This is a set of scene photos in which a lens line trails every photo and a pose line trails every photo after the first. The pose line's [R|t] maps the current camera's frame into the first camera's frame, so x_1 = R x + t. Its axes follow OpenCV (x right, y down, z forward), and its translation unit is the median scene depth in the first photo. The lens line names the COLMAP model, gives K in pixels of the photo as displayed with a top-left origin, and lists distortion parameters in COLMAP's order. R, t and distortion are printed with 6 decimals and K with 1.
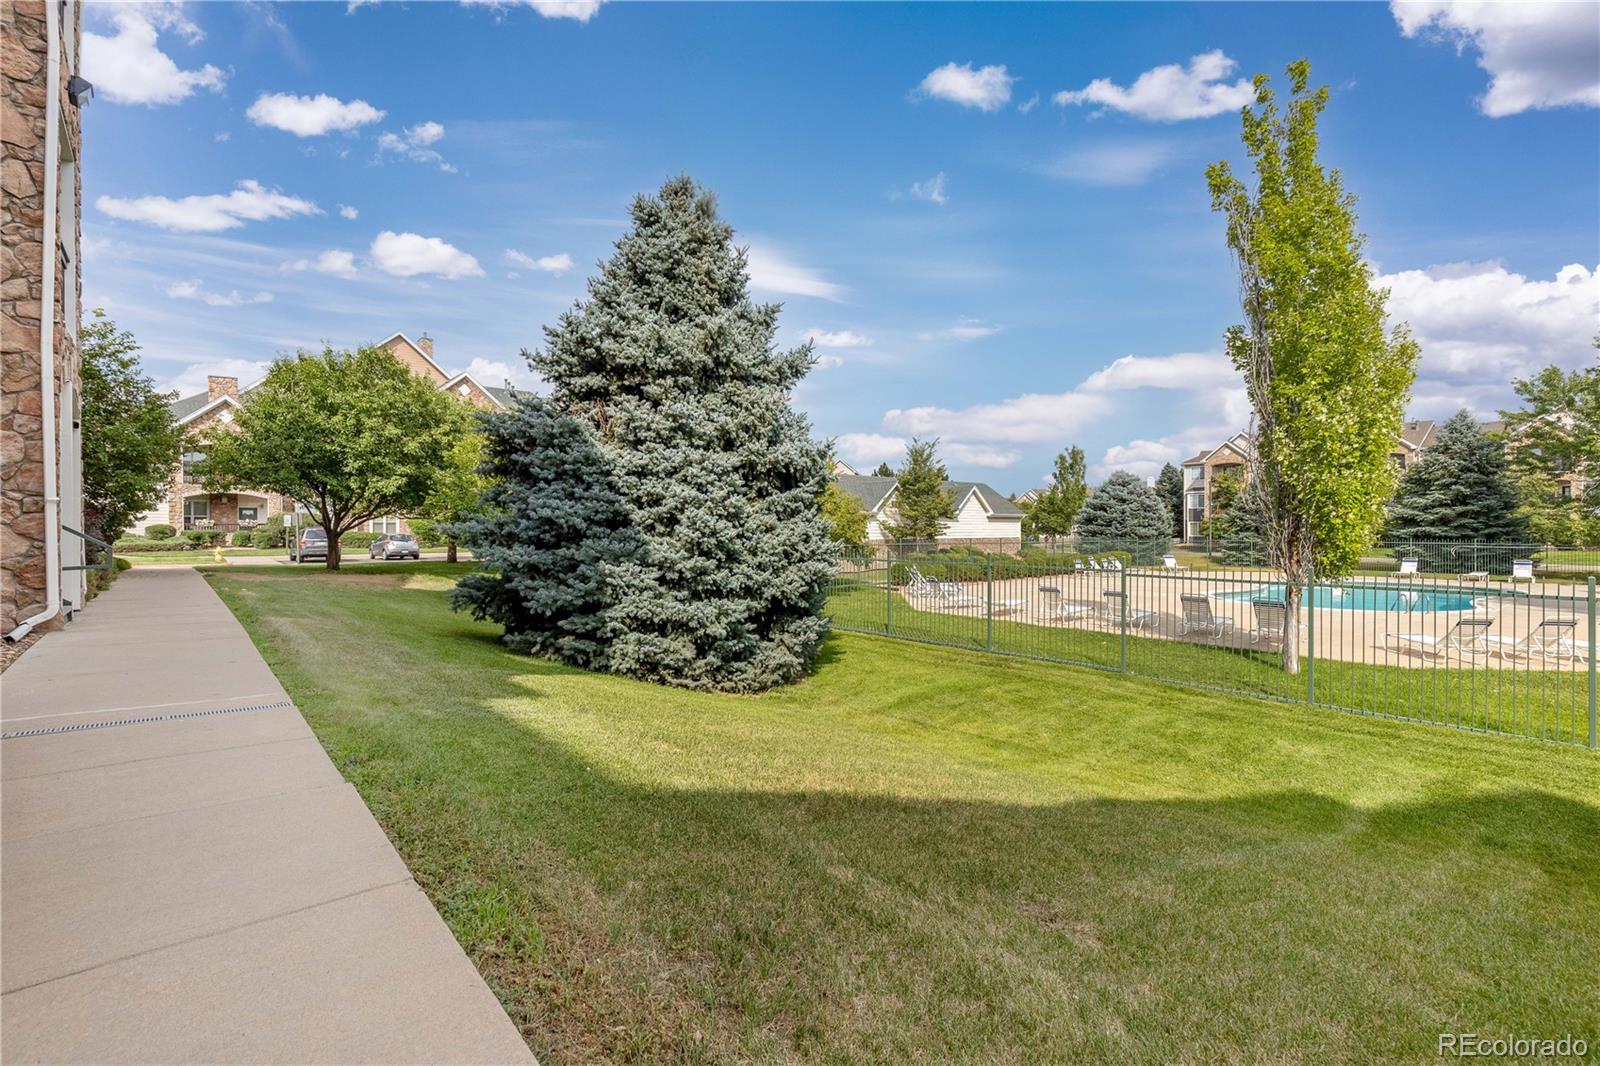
lens RADIAL K [[735.9, 0, 798.3], [0, 735.9, 534.0], [0, 0, 1]] dist [-0.000159, 0.000006]
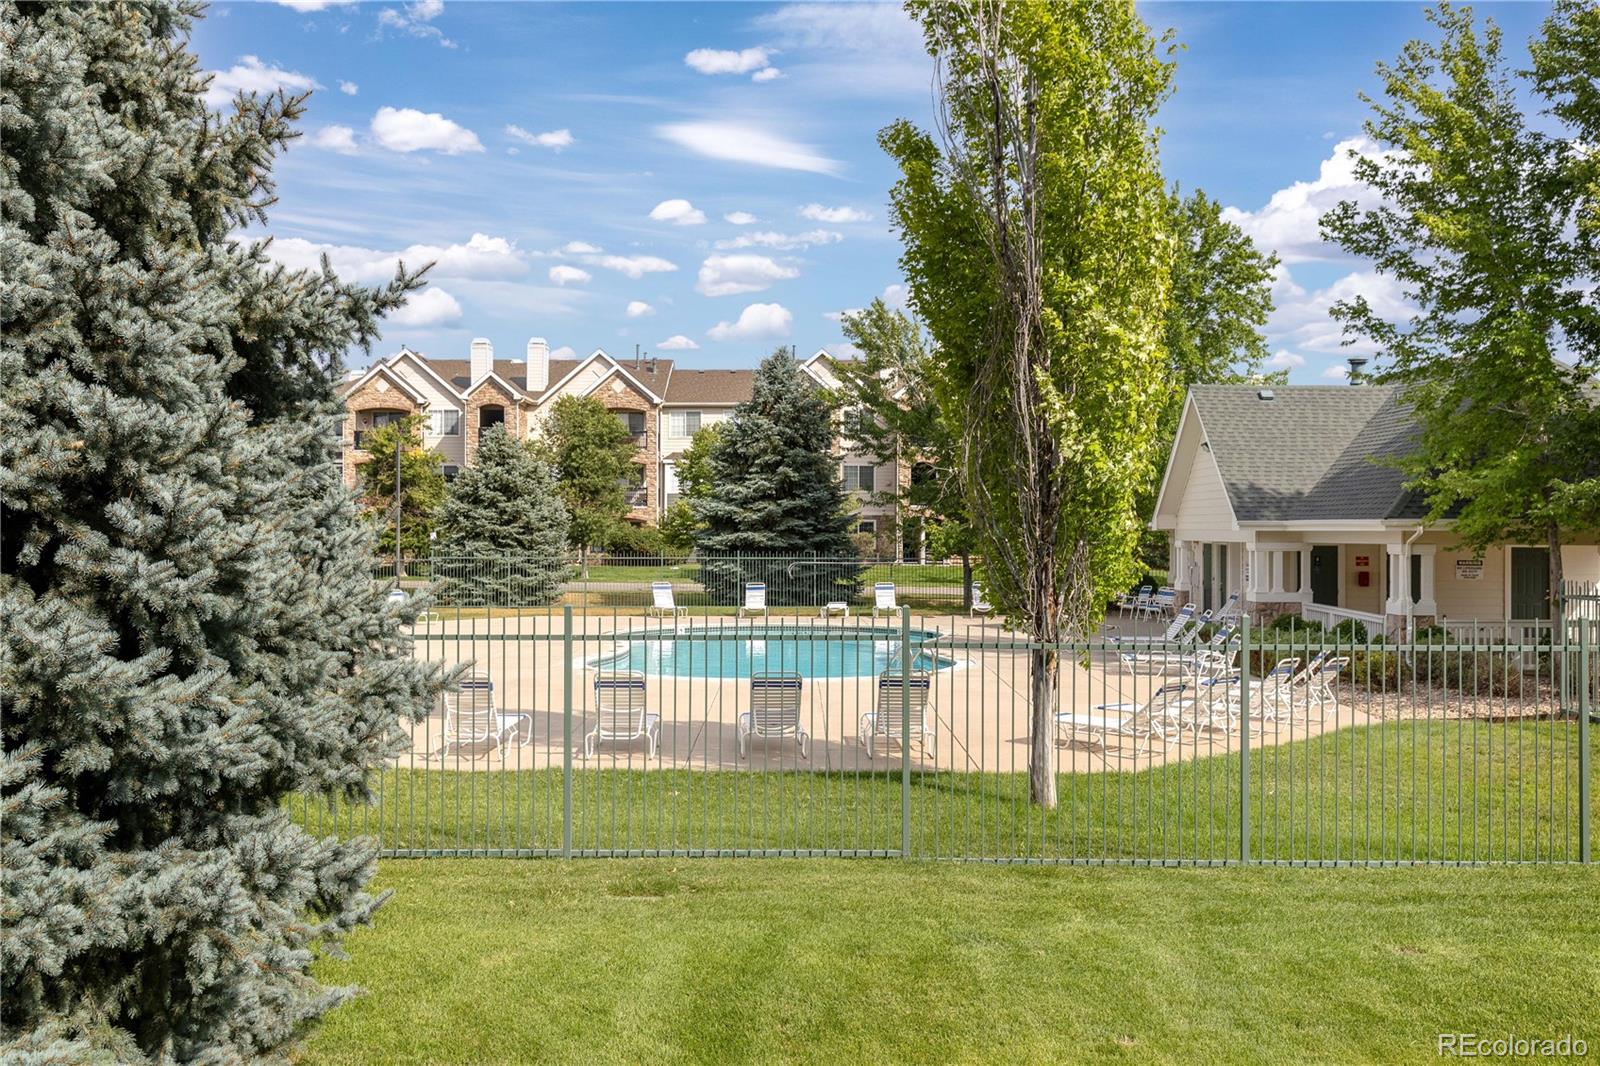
lens RADIAL K [[1525.4, 0, 800.2], [0, 1525.4, 530.6], [0, 0, 1]] dist [0.017758, 0.000000]
pose [[0.633851, 0.003324, 0.773448, -0.105236], [0.004162, 0.999962, -0.007709, -0.000917], [-0.773444, 0.008105, 0.633813, 0.159614]]
